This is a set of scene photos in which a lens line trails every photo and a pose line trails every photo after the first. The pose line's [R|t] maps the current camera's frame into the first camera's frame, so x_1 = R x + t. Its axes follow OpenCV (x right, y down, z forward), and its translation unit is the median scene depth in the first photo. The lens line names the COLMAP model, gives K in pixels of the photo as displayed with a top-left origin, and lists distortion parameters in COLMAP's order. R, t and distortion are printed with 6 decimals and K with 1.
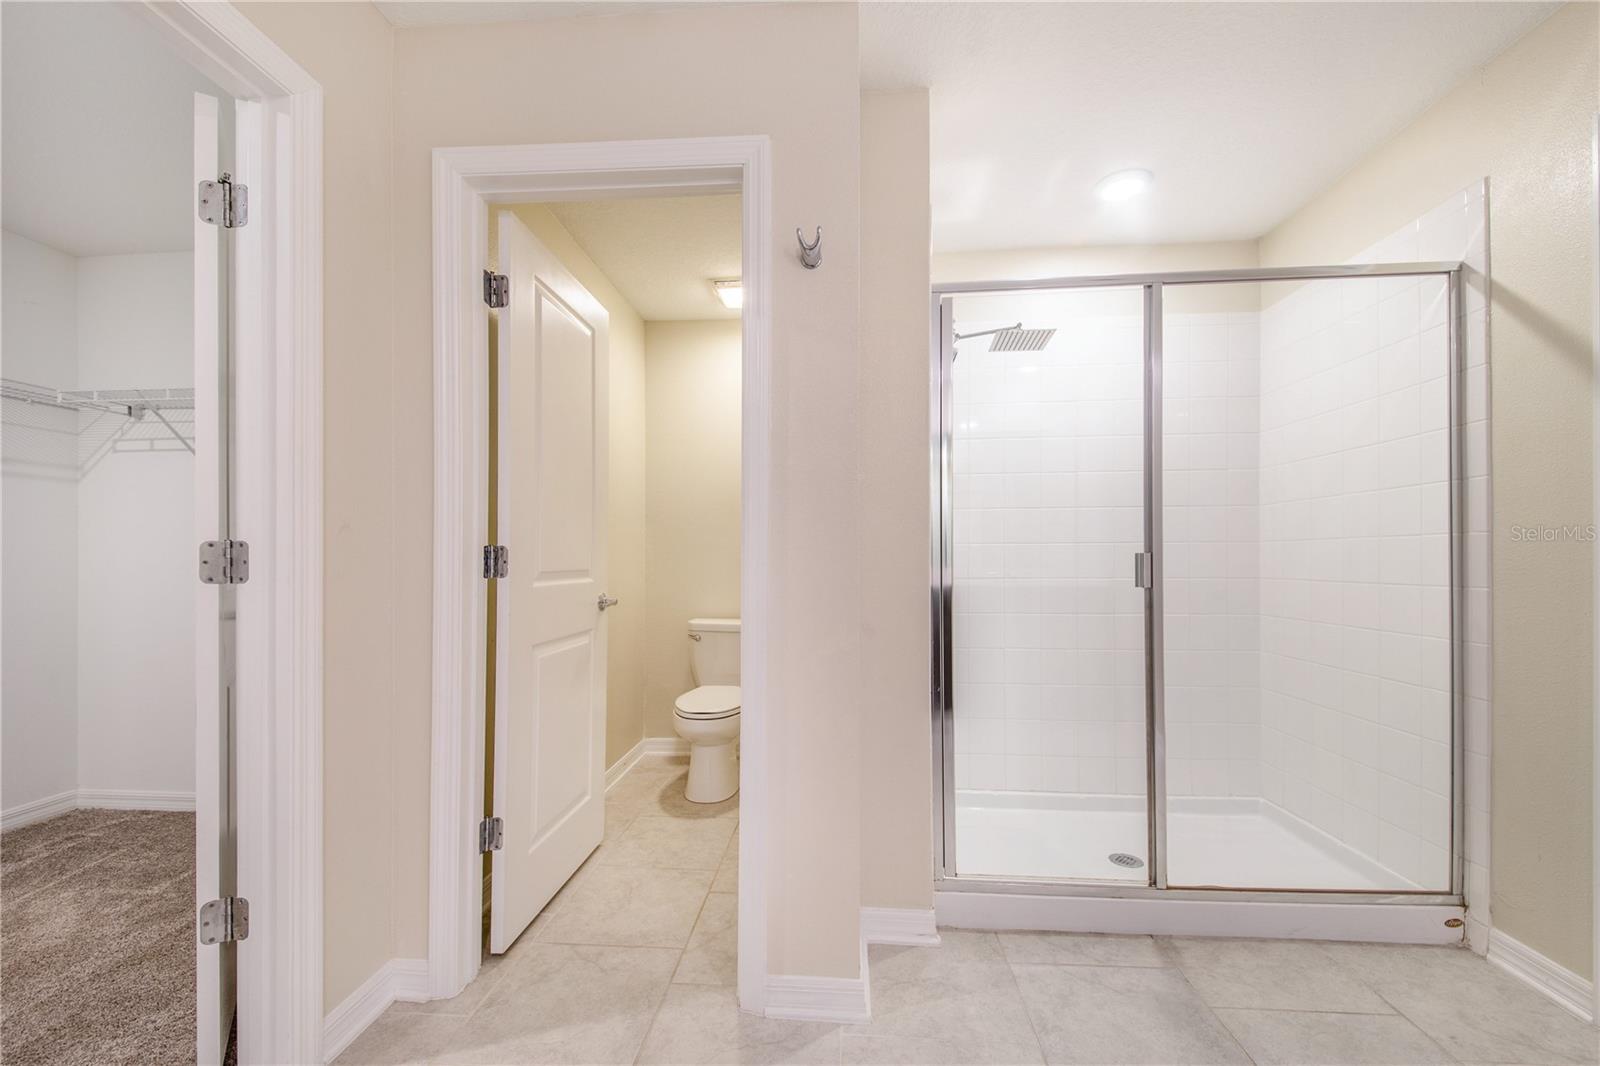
lens RADIAL K [[643.9, 0, 806.4], [0, 643.9, 543.6], [0, 0, 1]] dist [0.001483, 0.000119]
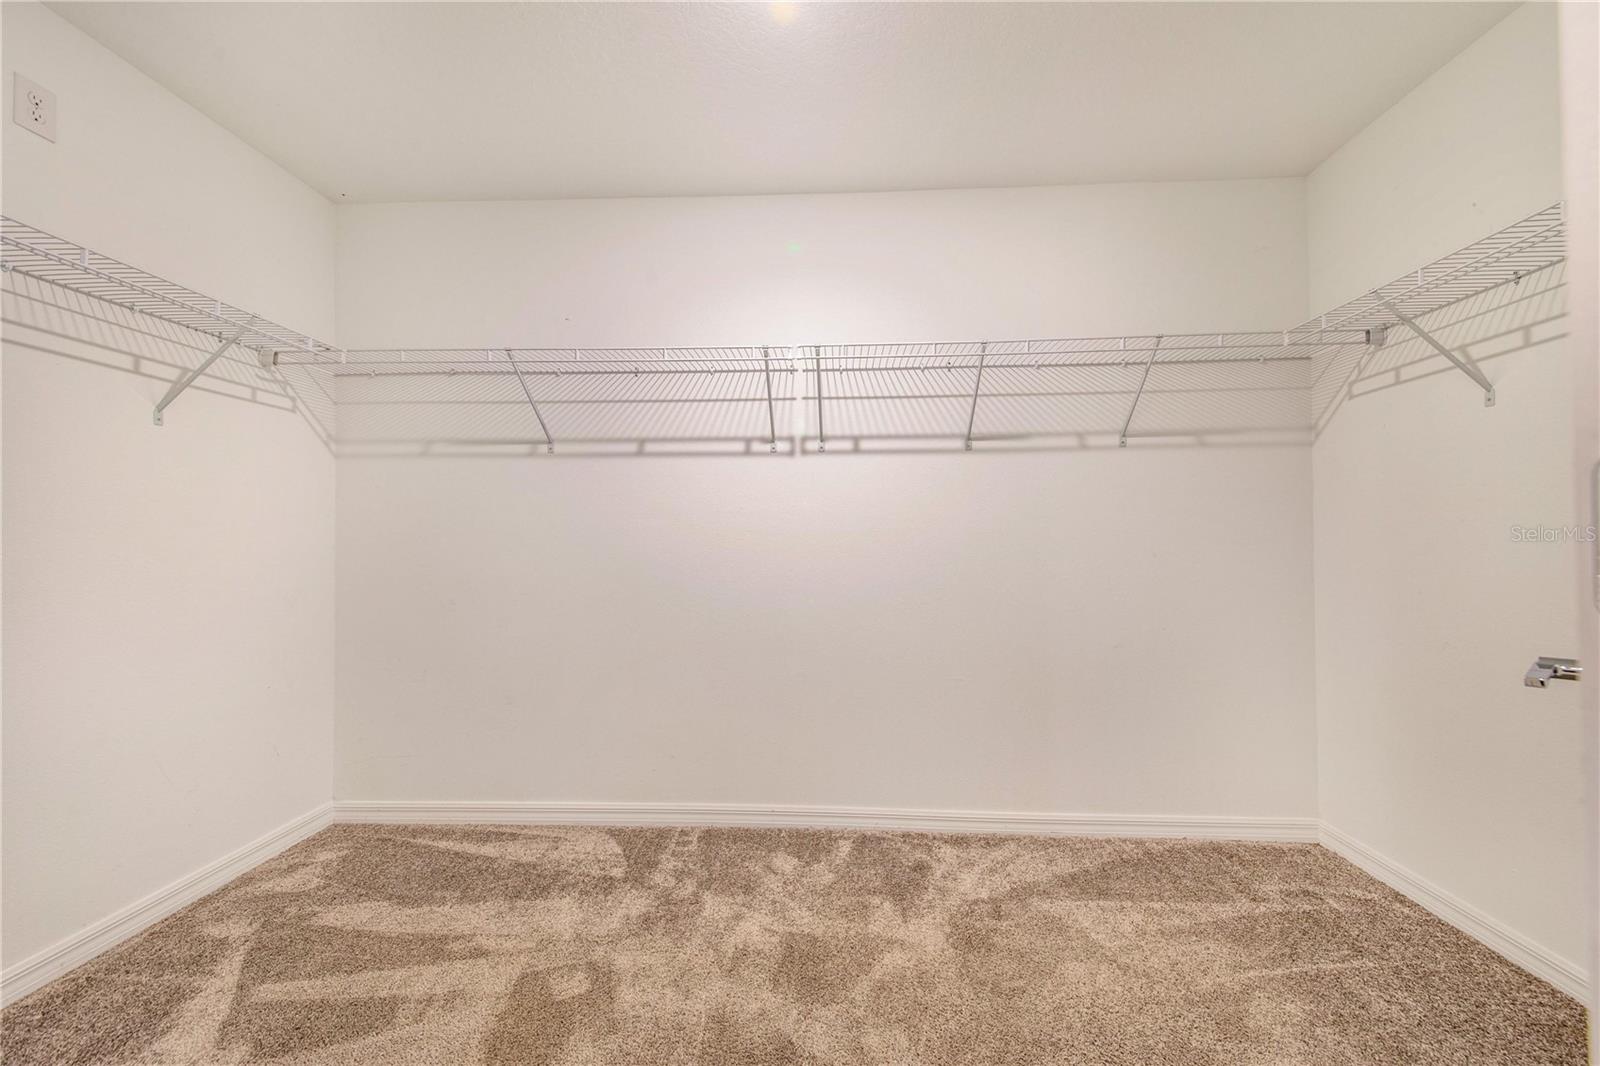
lens RADIAL K [[620.6, 0, 799.0], [0, 620.6, 550.4], [0, 0, 1]] dist [0.001191, 0.000016]
pose [[0.007519, 0.010511, -0.999916, -0.350720], [0.030634, 0.999473, 0.010737, 0.011053], [0.999502, -0.030713, 0.007193, 0.346919]]
